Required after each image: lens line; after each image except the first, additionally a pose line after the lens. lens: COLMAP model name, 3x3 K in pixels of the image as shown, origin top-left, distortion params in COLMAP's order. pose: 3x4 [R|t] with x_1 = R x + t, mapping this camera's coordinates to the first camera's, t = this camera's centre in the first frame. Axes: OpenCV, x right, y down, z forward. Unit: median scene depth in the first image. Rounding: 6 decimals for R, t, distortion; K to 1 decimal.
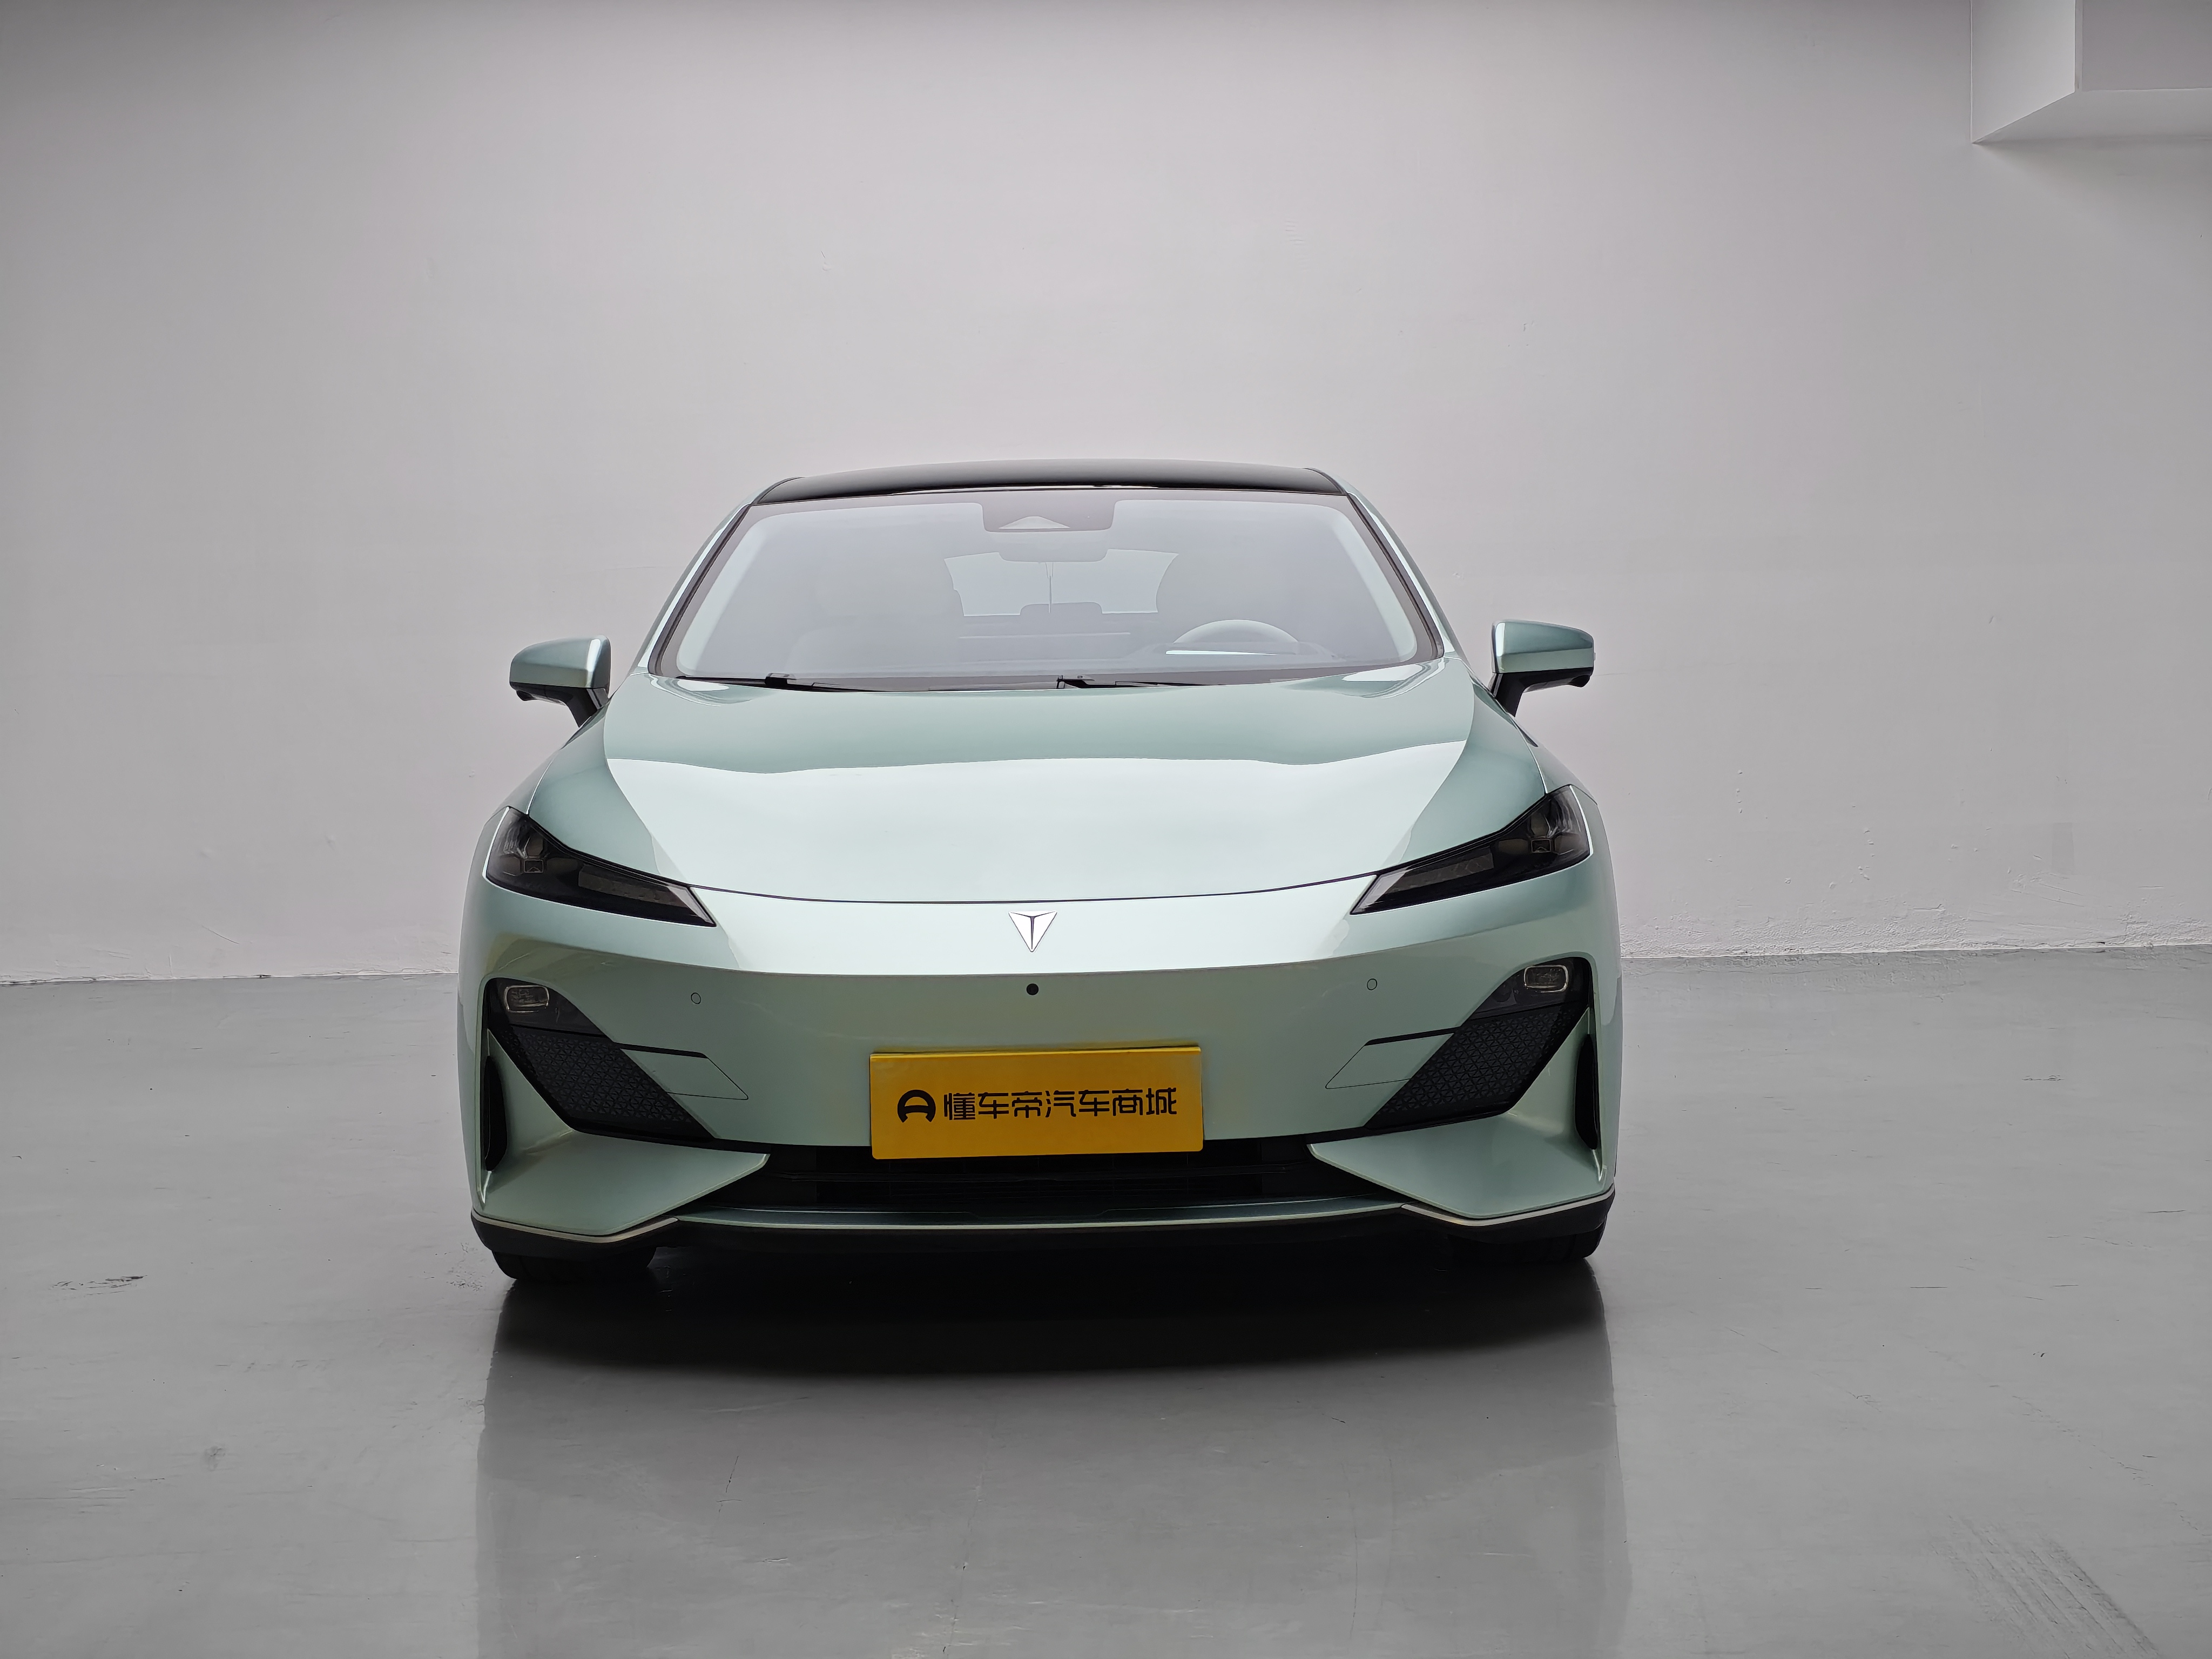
lens RADIAL K [[3109.9, 0, 1106.3], [0, 3109.9, 825.4], [0, 0, 1]] dist [0.014523, 0.000000]
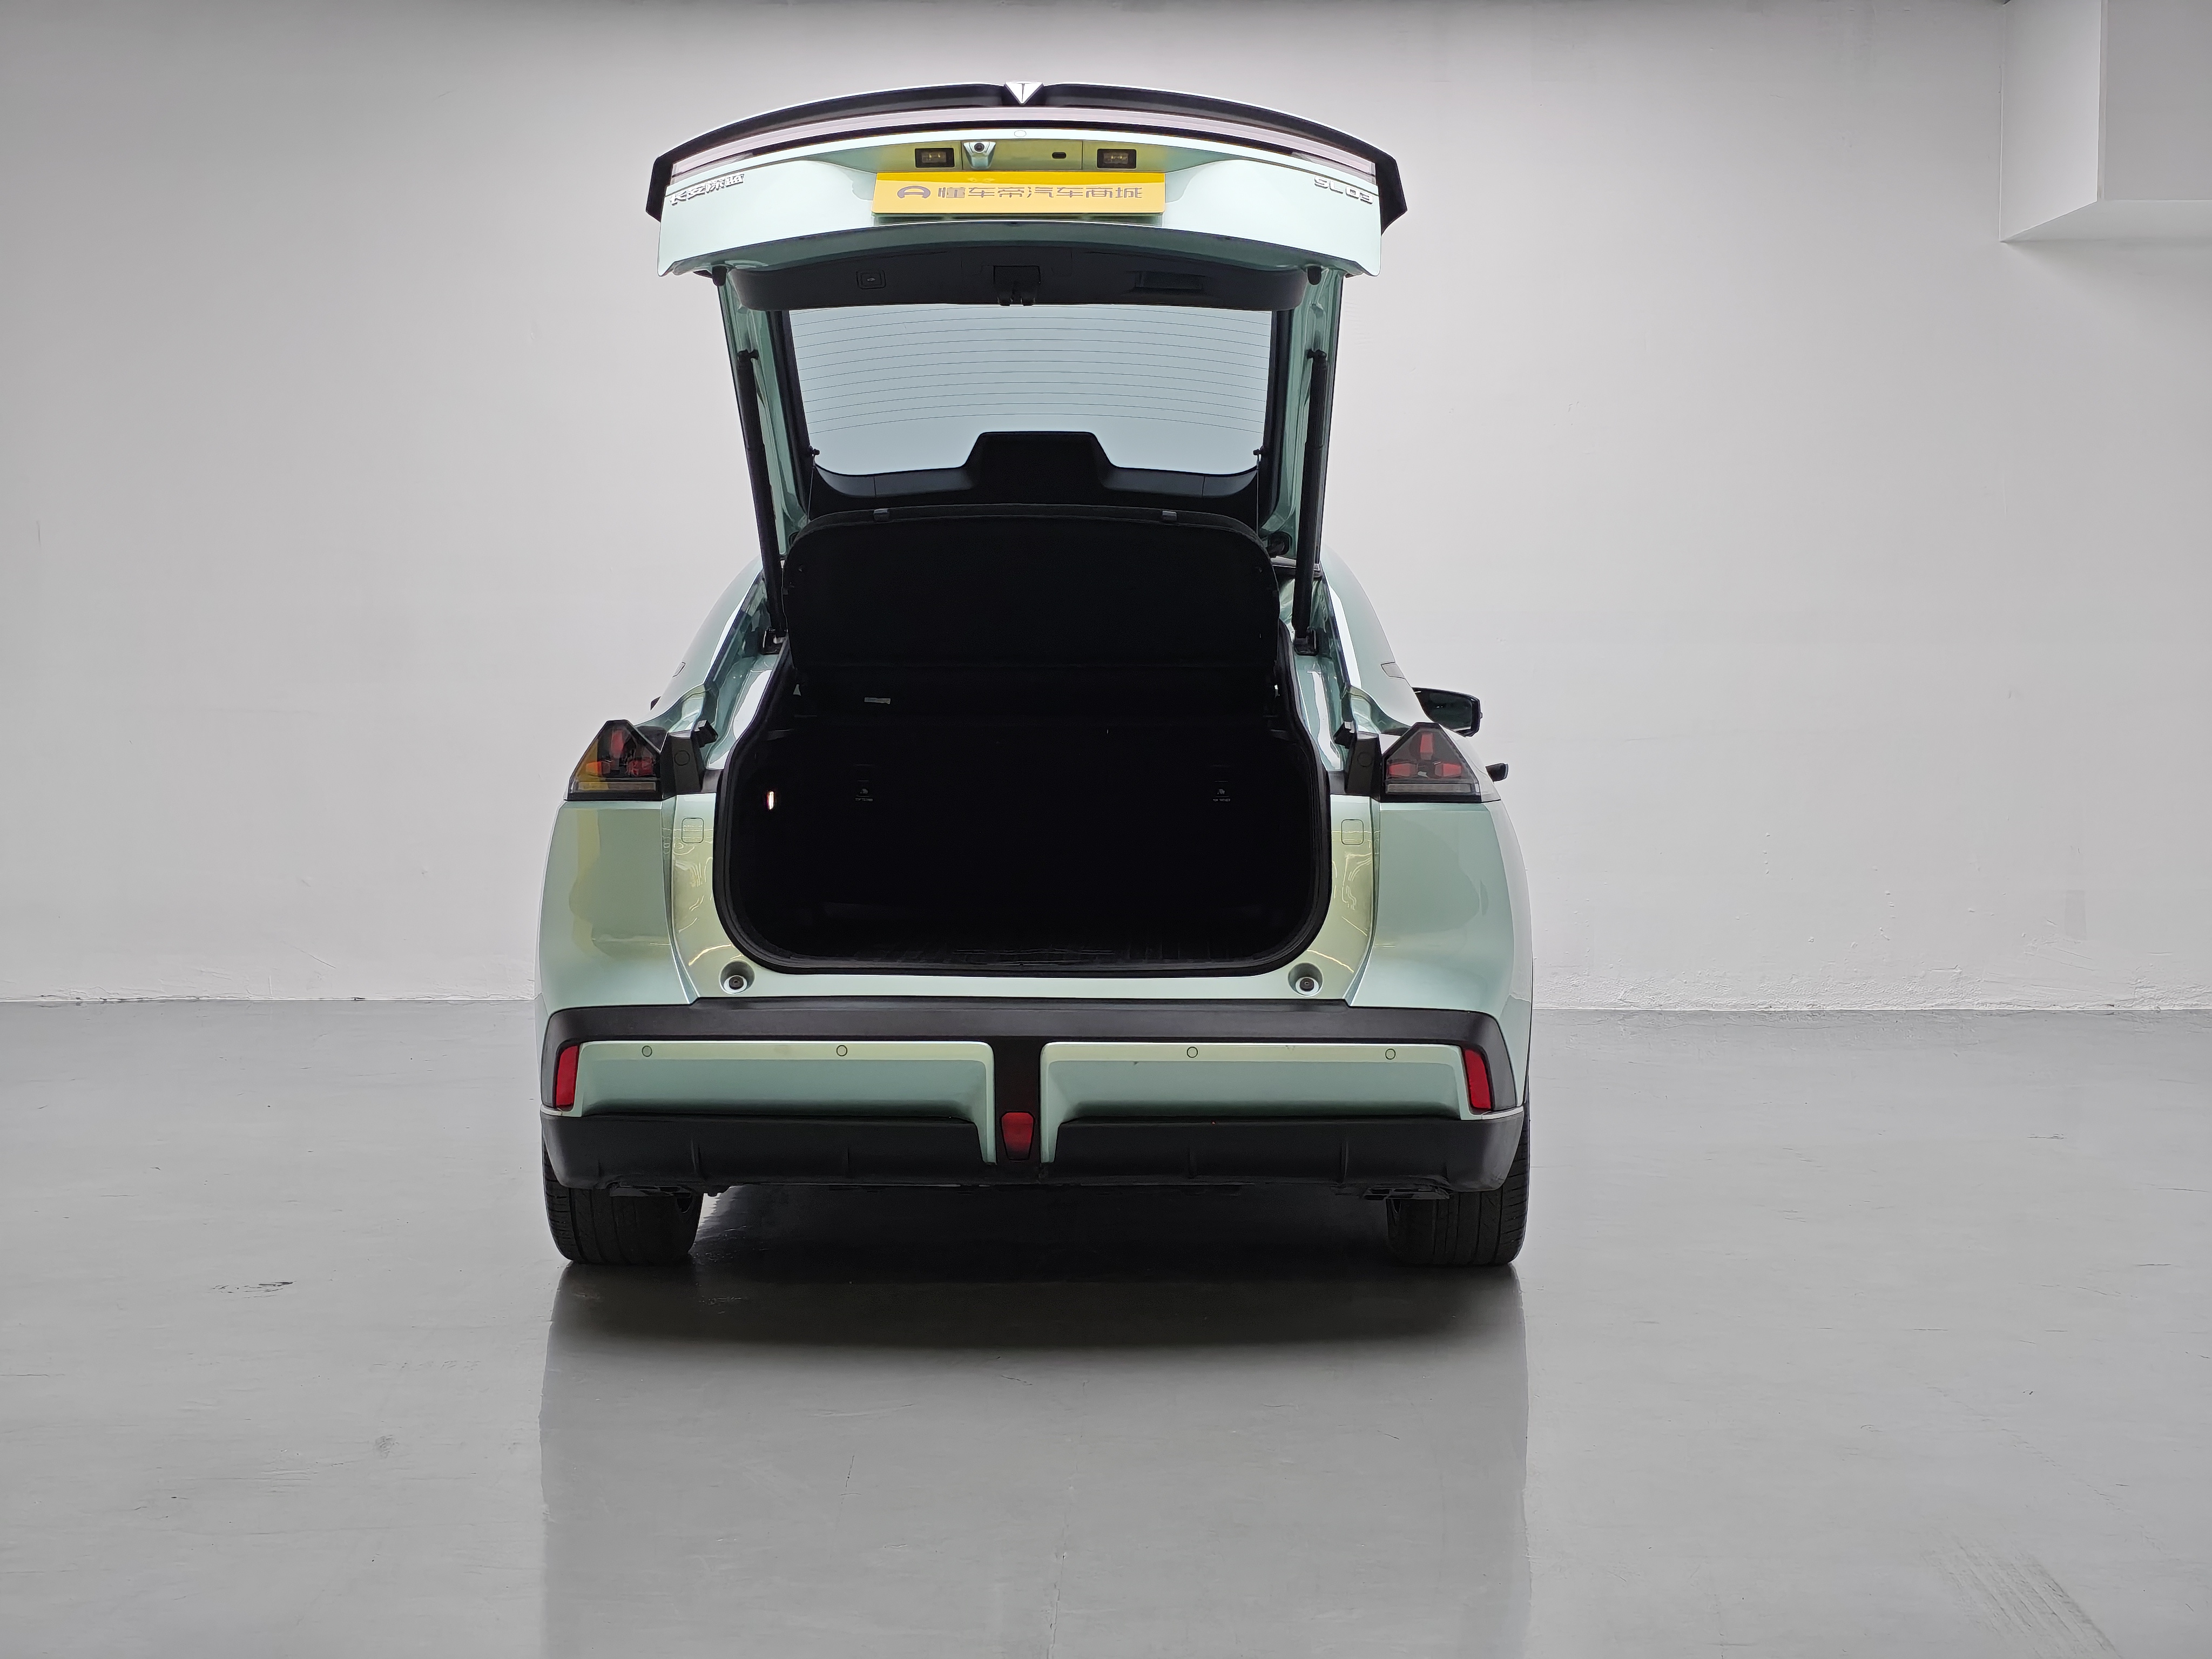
lens RADIAL K [[3109.9, 0, 1100.1], [0, 3109.9, 821.6], [0, 0, 1]] dist [0.014523, 0.000000]
pose [[0.999717, 0.021222, -0.010742, -0.019929], [-0.021325, 0.999727, -0.009565, -0.013682], [0.010536, 0.009791, 0.999897, -0.100837]]
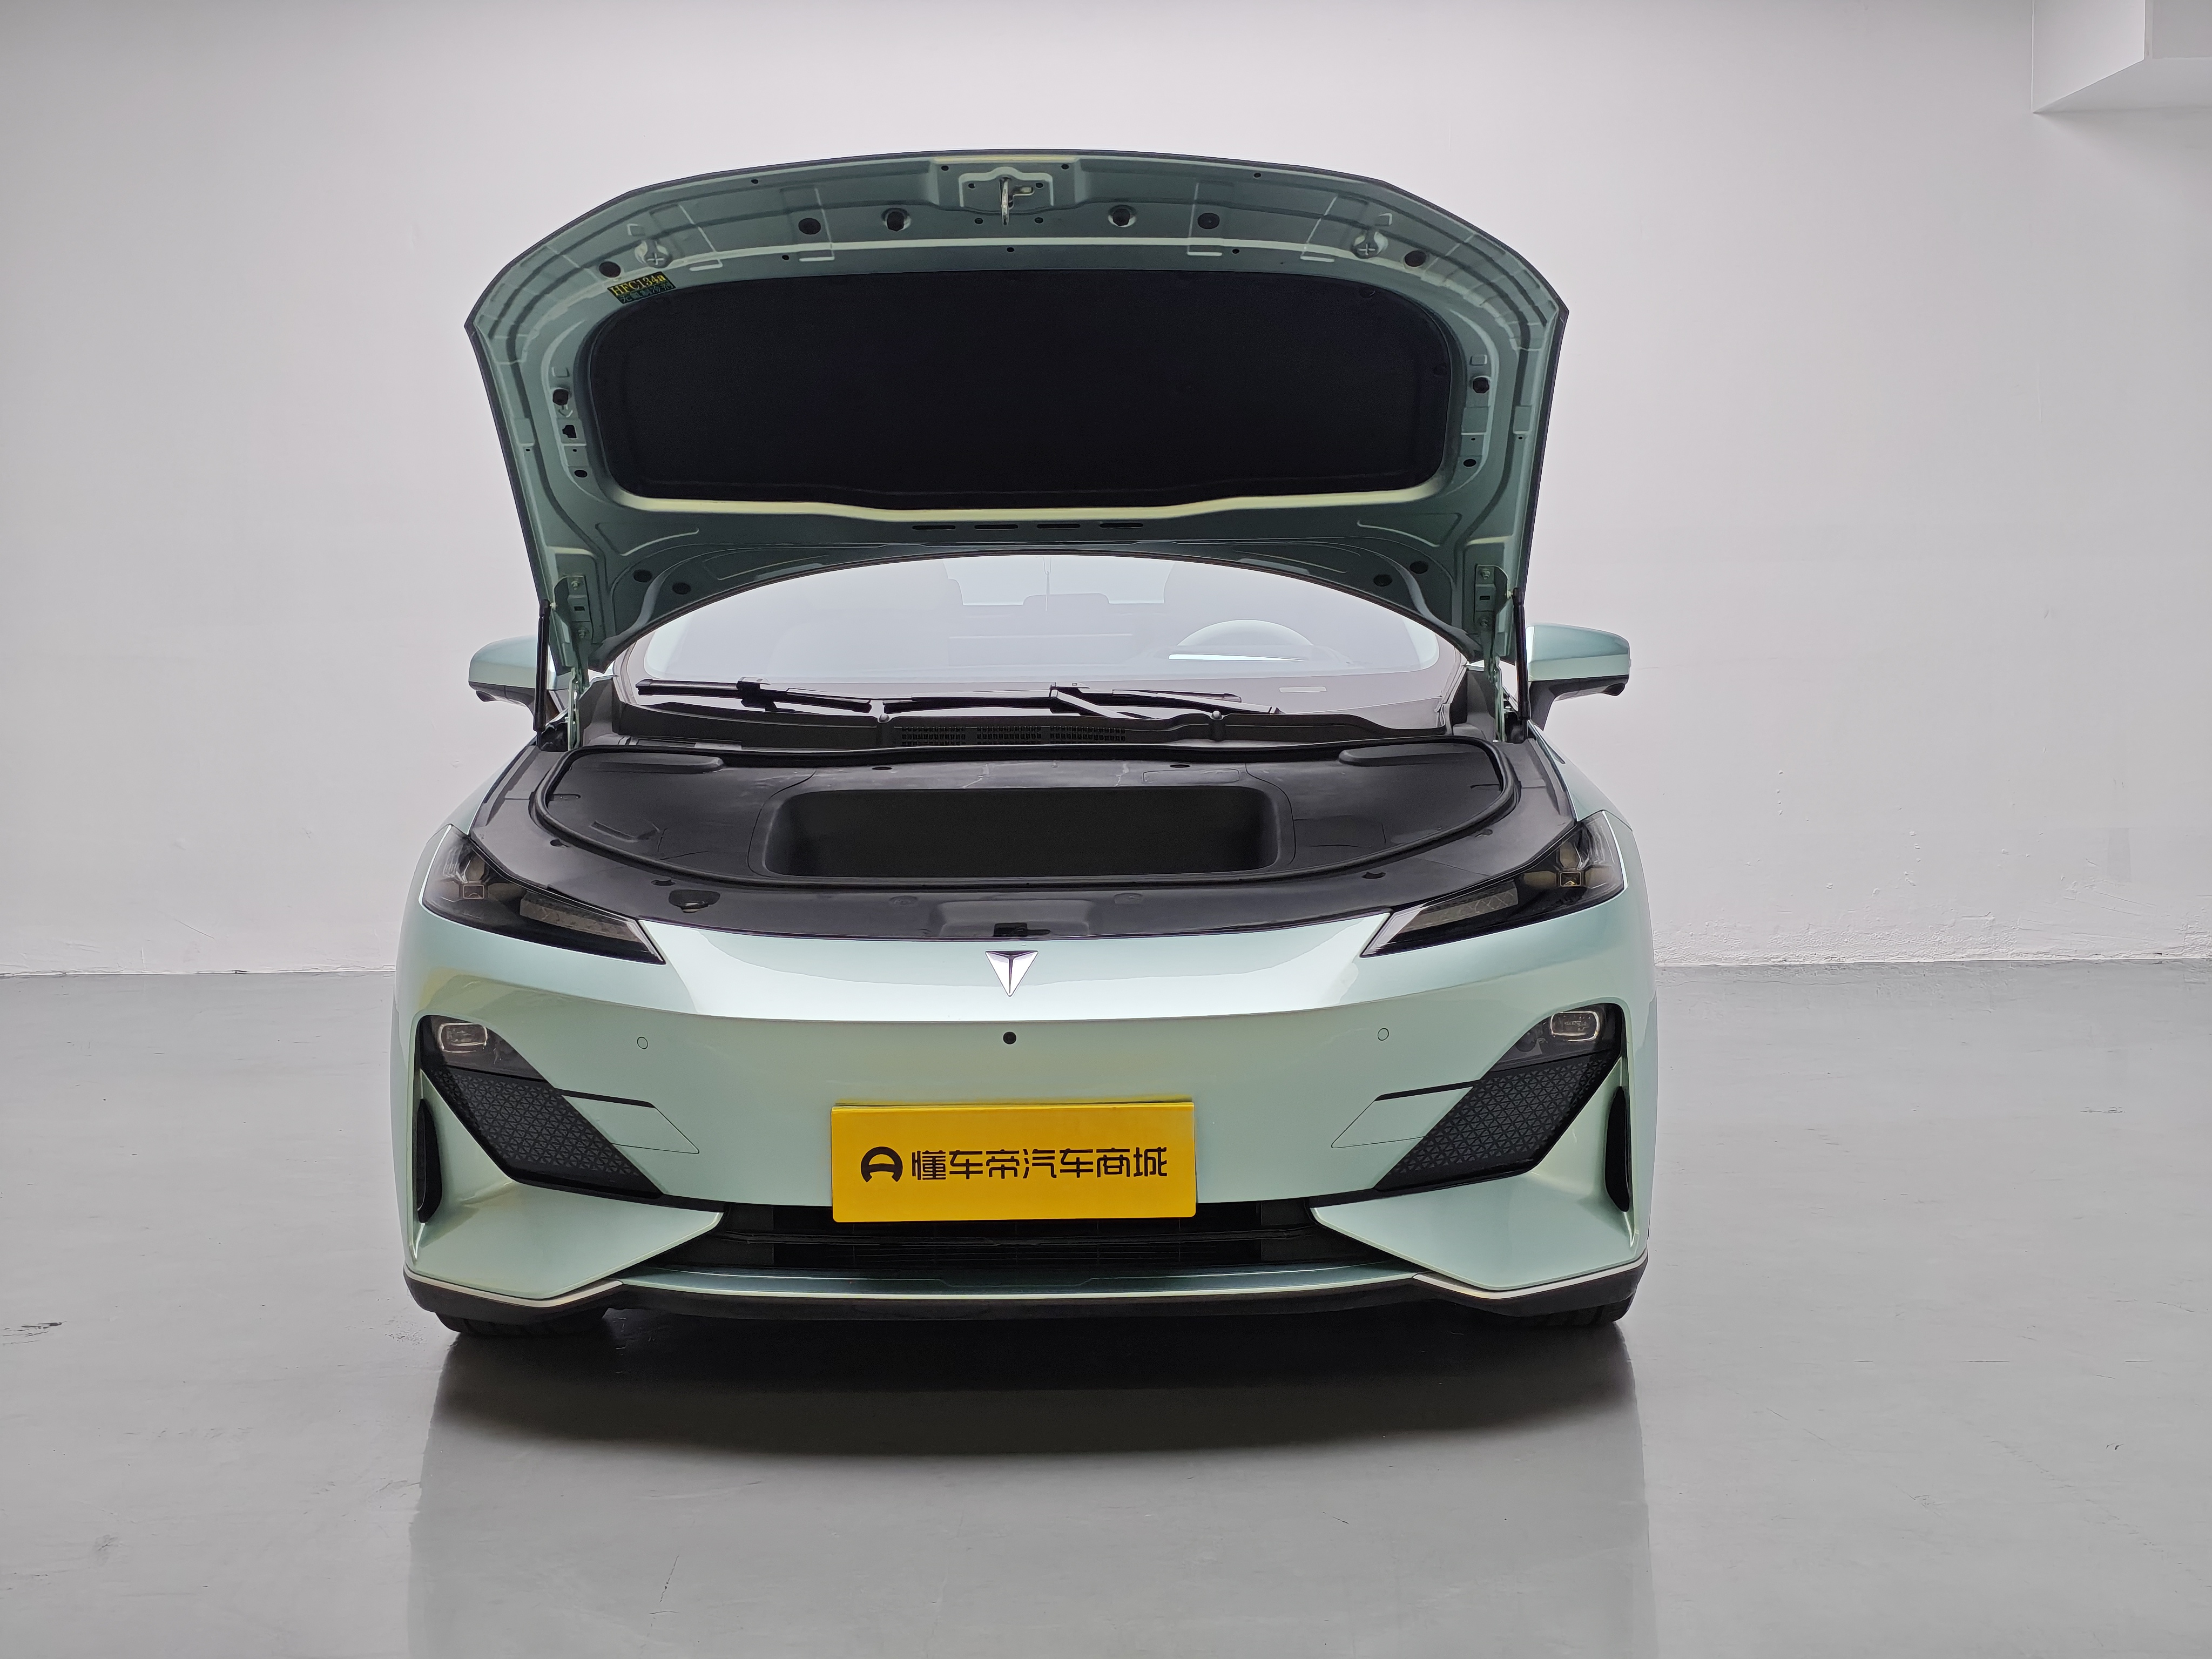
lens RADIAL K [[3109.9, 0, 1096.3], [0, 3109.9, 833.7], [0, 0, 1]] dist [0.014523, 0.000000]
pose [[0.999888, 0.008142, -0.012582, 0.011680], [-0.007979, 0.999884, 0.012976, -0.017791], [0.012686, -0.012874, 0.999837, 0.083737]]
